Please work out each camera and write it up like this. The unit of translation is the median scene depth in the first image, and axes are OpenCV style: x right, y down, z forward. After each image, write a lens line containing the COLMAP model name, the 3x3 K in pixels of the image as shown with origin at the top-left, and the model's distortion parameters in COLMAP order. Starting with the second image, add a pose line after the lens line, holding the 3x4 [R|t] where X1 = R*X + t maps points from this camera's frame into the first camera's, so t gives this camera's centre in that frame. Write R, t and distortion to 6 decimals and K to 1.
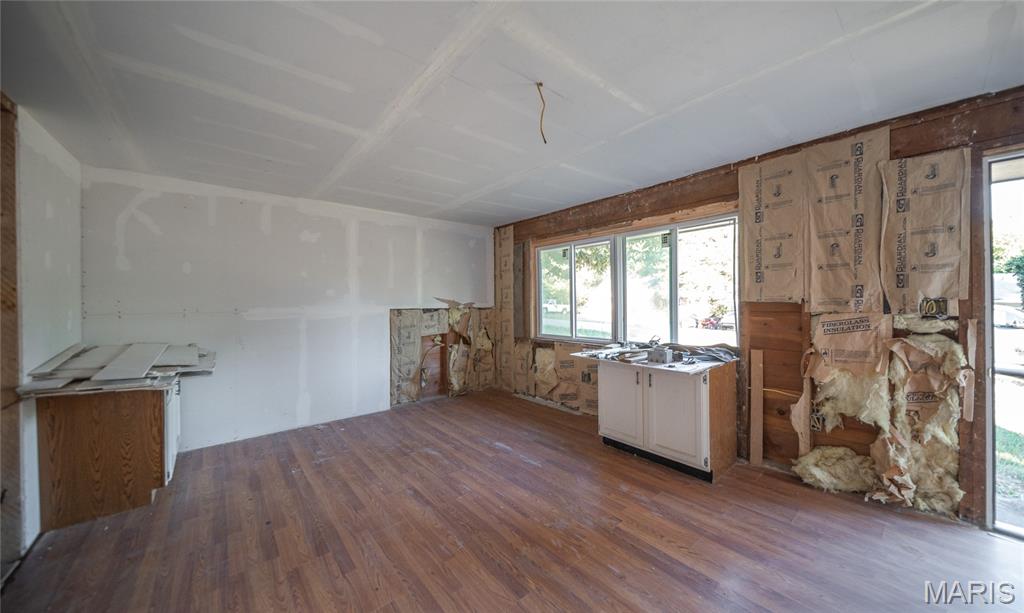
lens RADIAL K [[354.3, 0, 512.2], [0, 354.3, 304.6], [0, 0, 1]] dist [-0.000331, 0.000040]
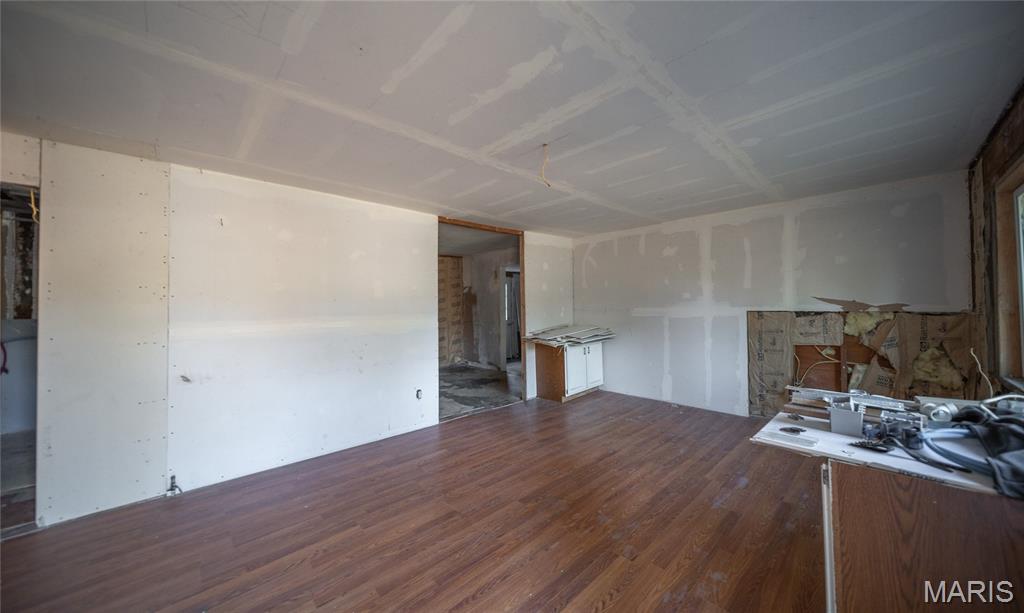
lens RADIAL K [[354.3, 0, 511.8], [0, 354.3, 301.9], [0, 0, 1]] dist [-0.000331, 0.000040]
pose [[0.069770, 0.000343, -0.997563, 0.707690], [0.002265, 0.999997, 0.000502, -0.016472], [0.997561, -0.002294, 0.069769, 0.395236]]
